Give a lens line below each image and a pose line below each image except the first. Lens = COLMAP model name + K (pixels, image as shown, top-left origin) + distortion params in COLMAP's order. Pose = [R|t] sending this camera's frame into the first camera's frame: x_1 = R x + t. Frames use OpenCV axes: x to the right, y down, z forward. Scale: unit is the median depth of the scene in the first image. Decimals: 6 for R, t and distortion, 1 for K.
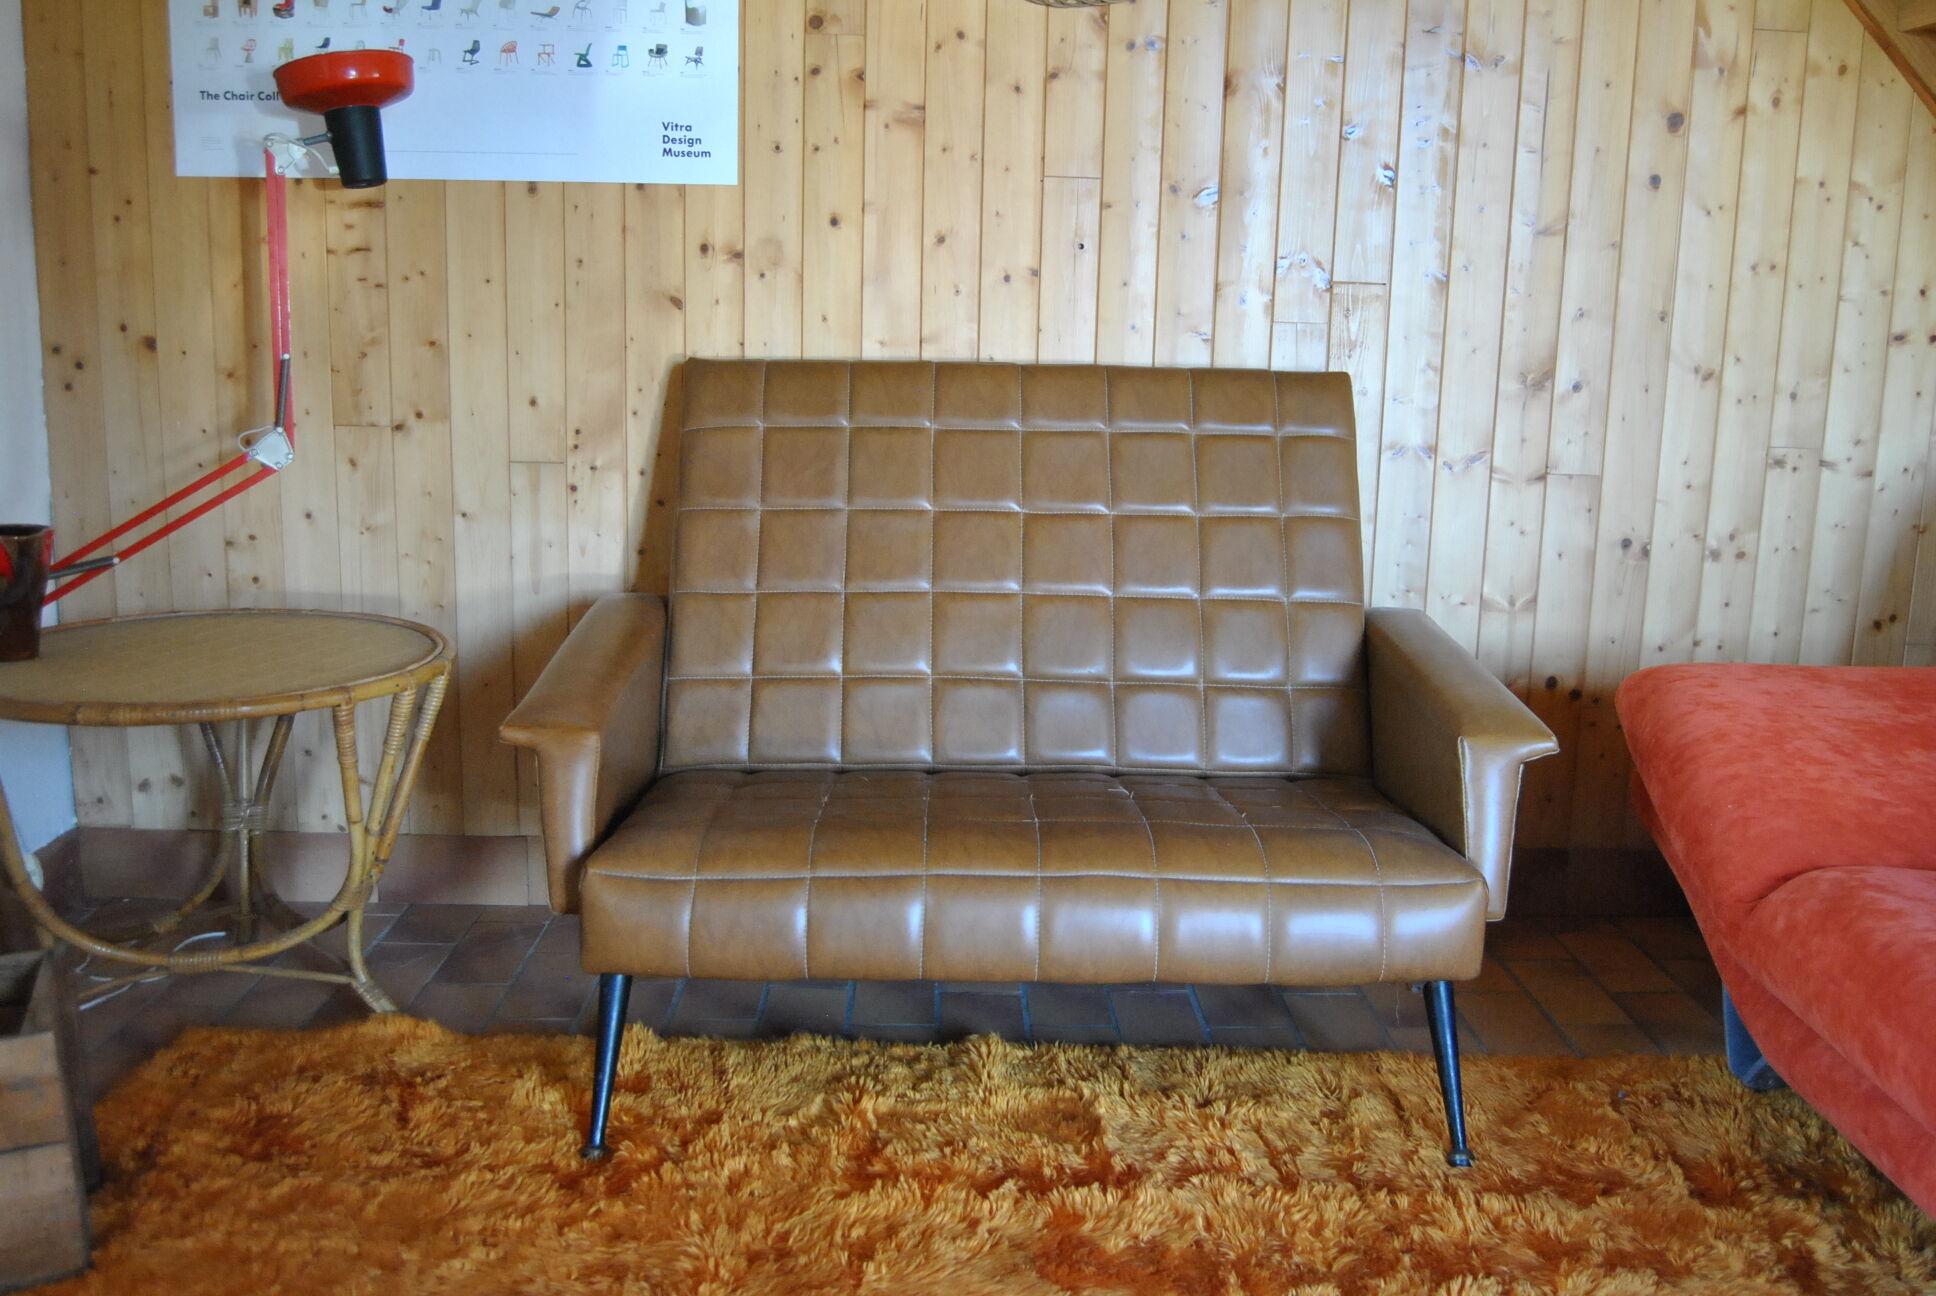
lens RADIAL K [[1667.8, 0, 984.5], [0, 1667.8, 634.9], [0, 0, 1]] dist [-0.063208, 0.002475]
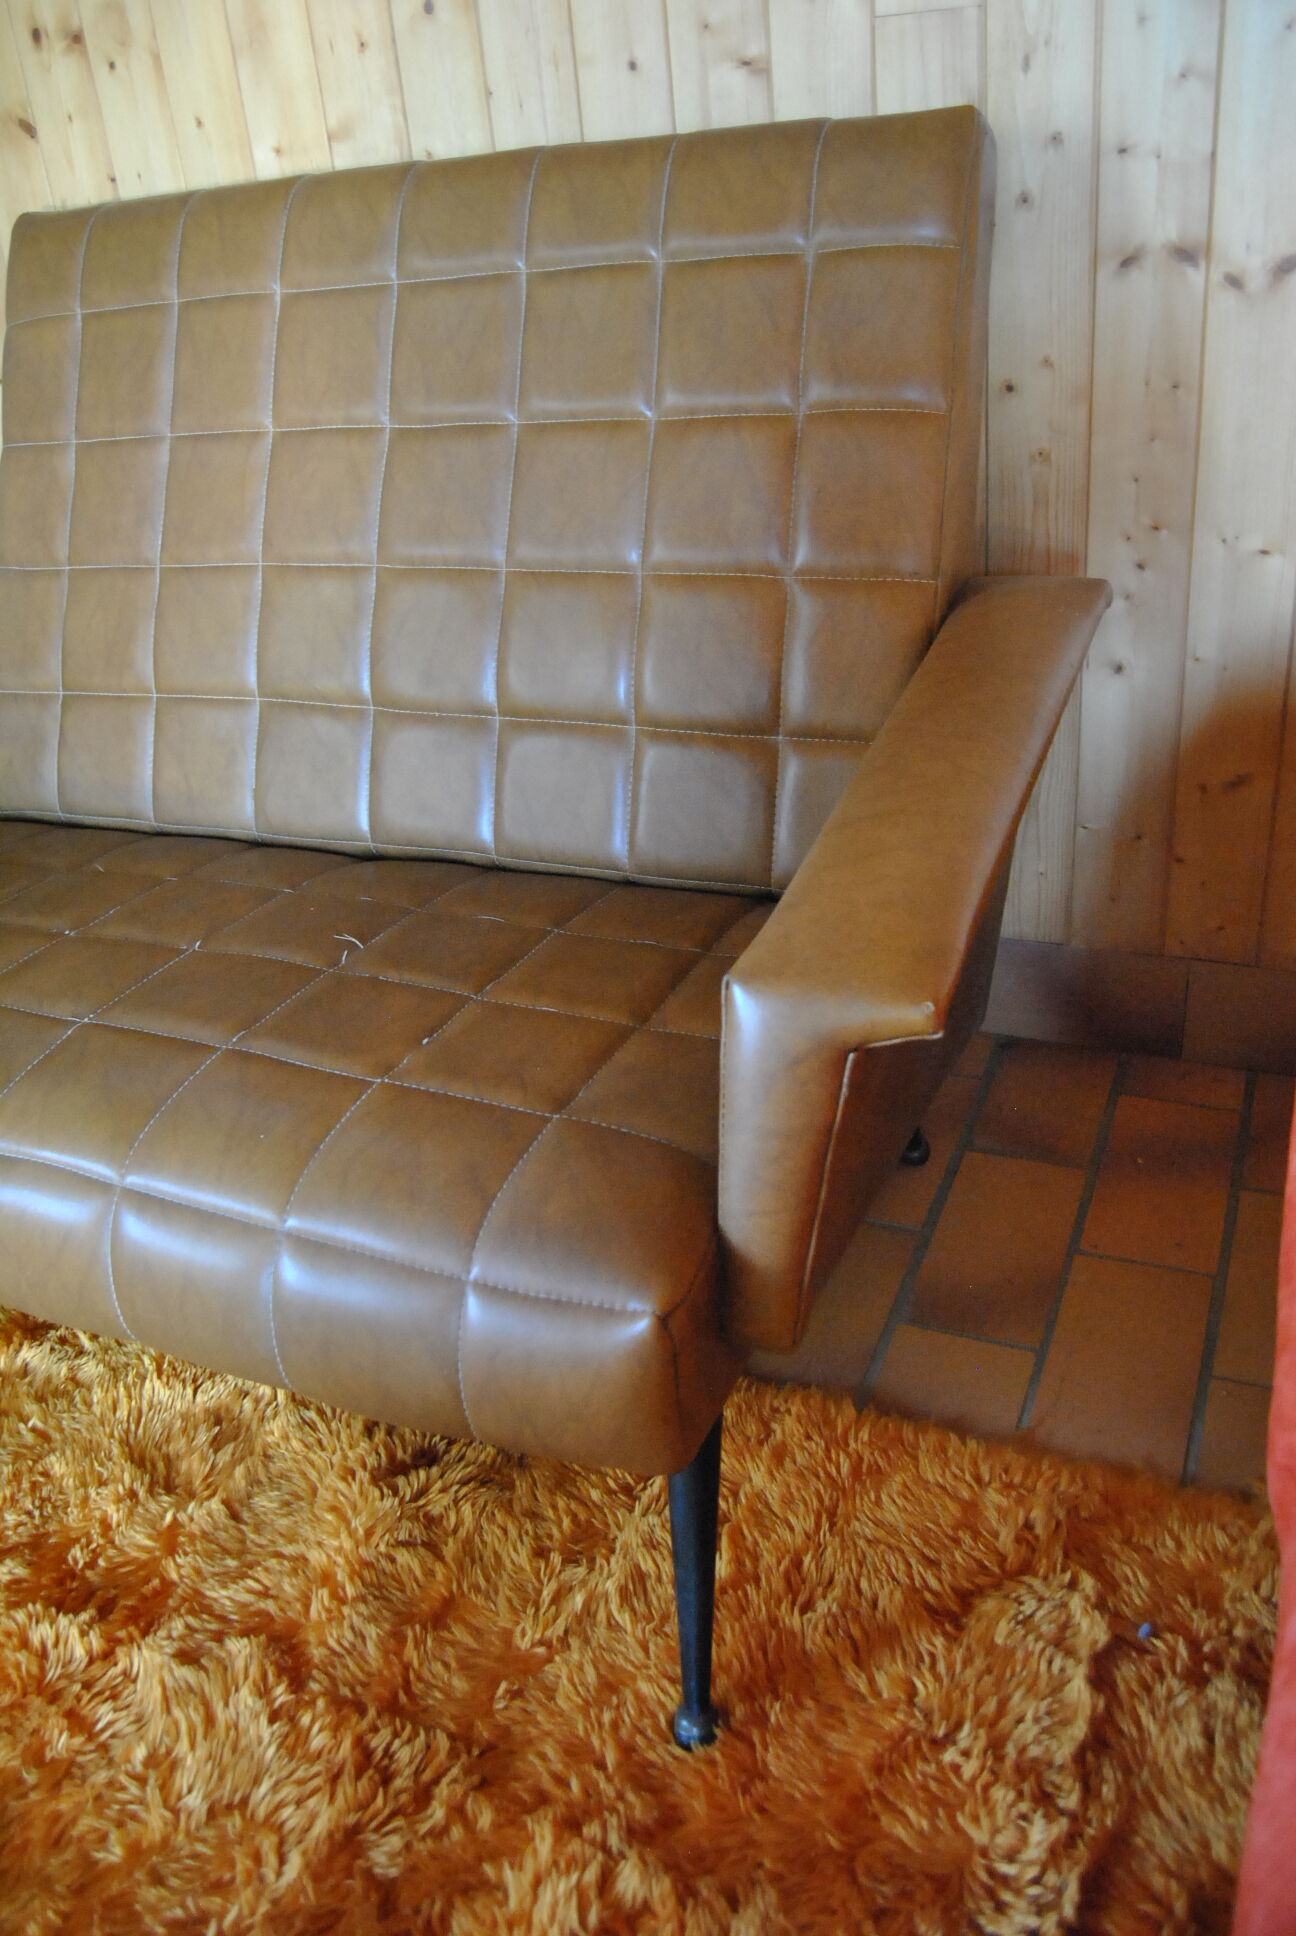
lens RADIAL K [[1516.2, 0, 641.8], [0, 1516.2, 973.3], [0, 0, 1]] dist [-0.072909, 0.017033]
pose [[0.897900, 0.113489, -0.425318, 0.347535], [0.030554, 0.947797, 0.317407, -0.052272], [0.439138, -0.297995, 0.847559, 0.489843]]
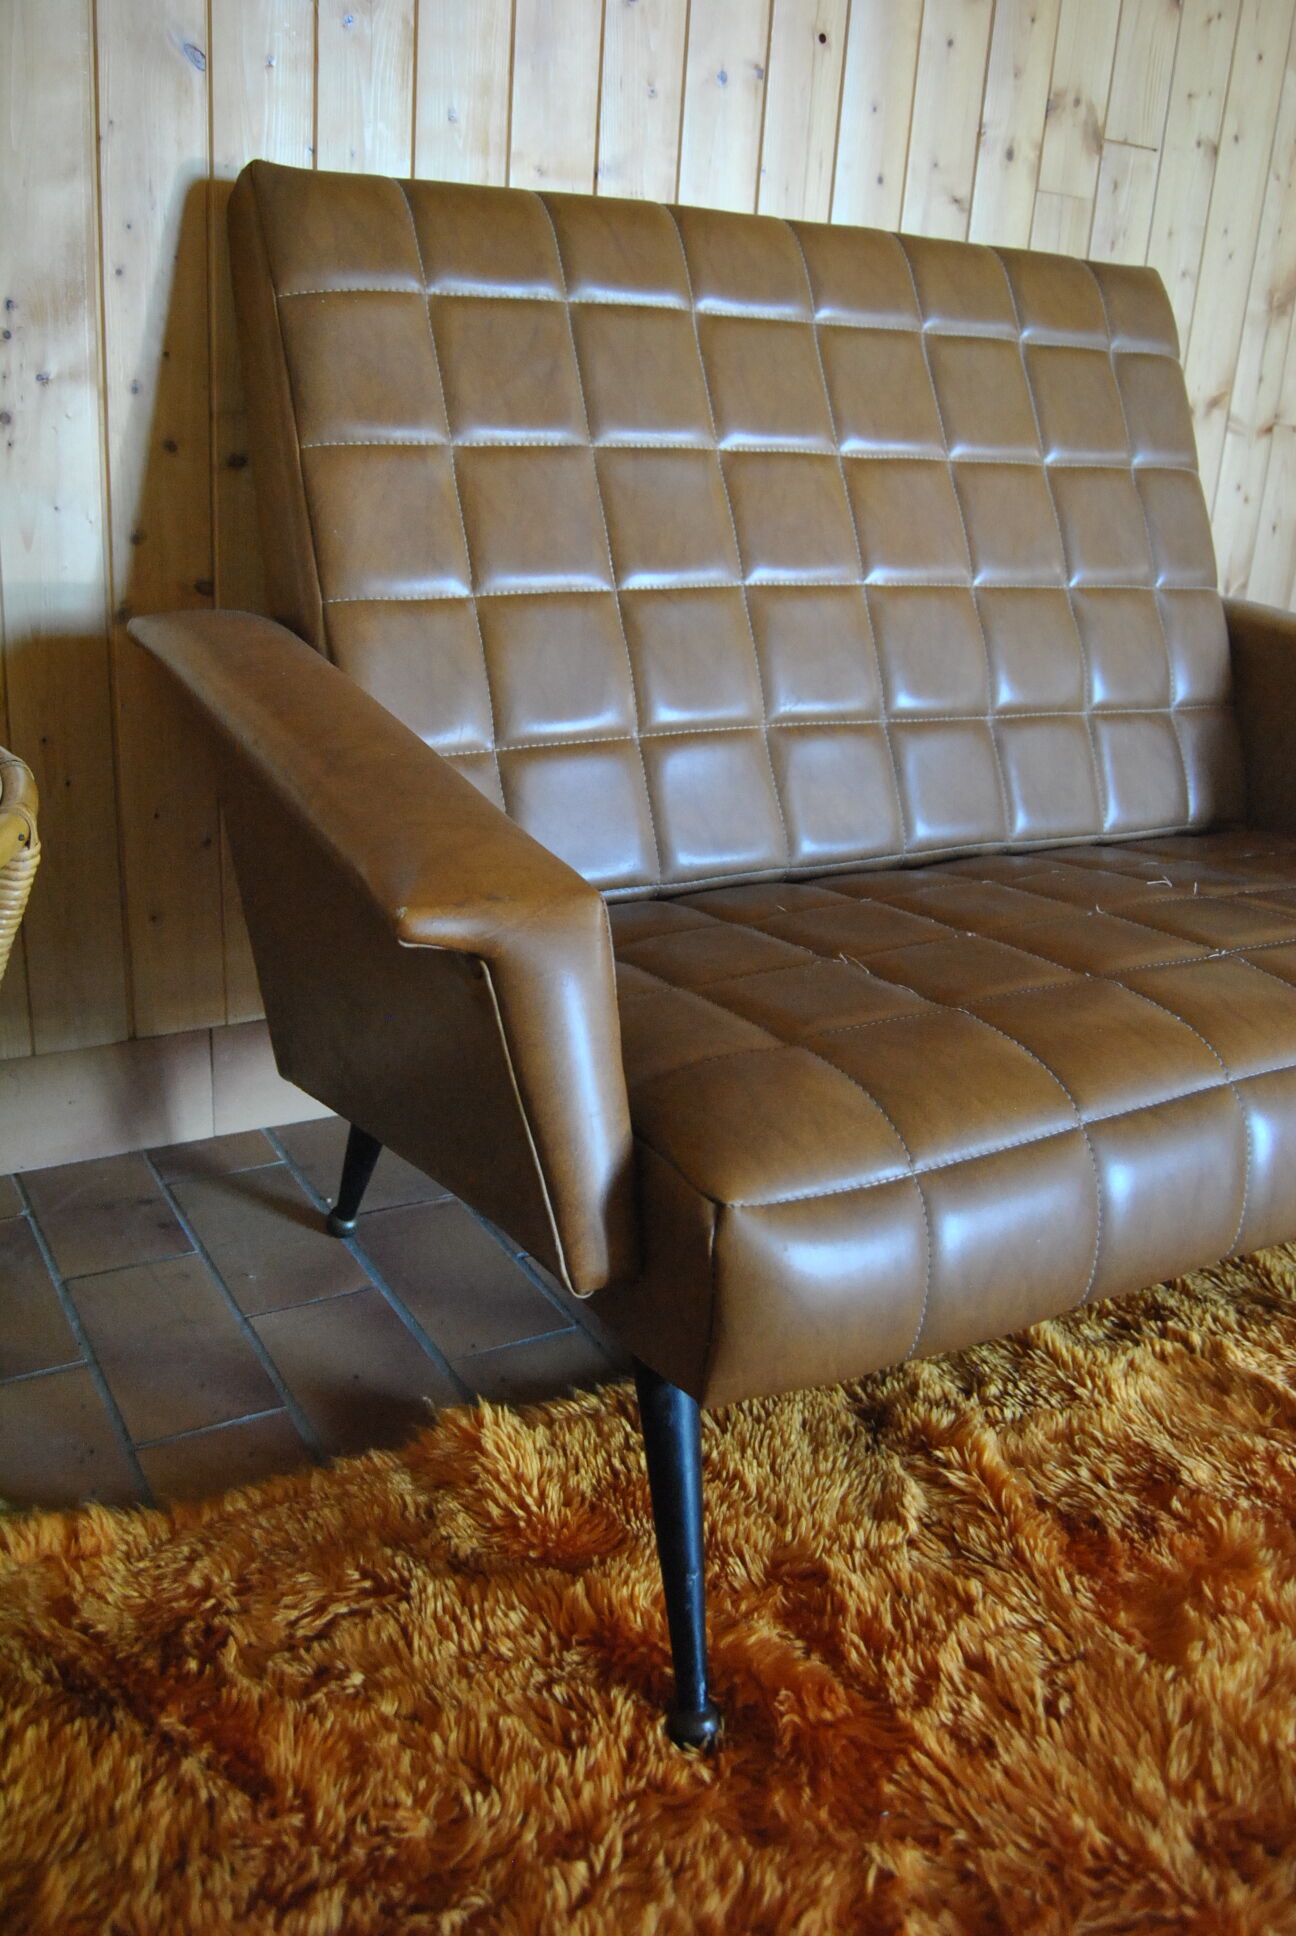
lens RADIAL K [[1574.8, 0, 646.0], [0, 1574.8, 964.2], [0, 0, 1]] dist [-0.067342, 0.001662]
pose [[0.884935, -0.137139, 0.445065, -0.315589], [0.050594, 0.978314, 0.200854, -0.007169], [-0.462958, -0.155225, 0.872683, 0.463110]]
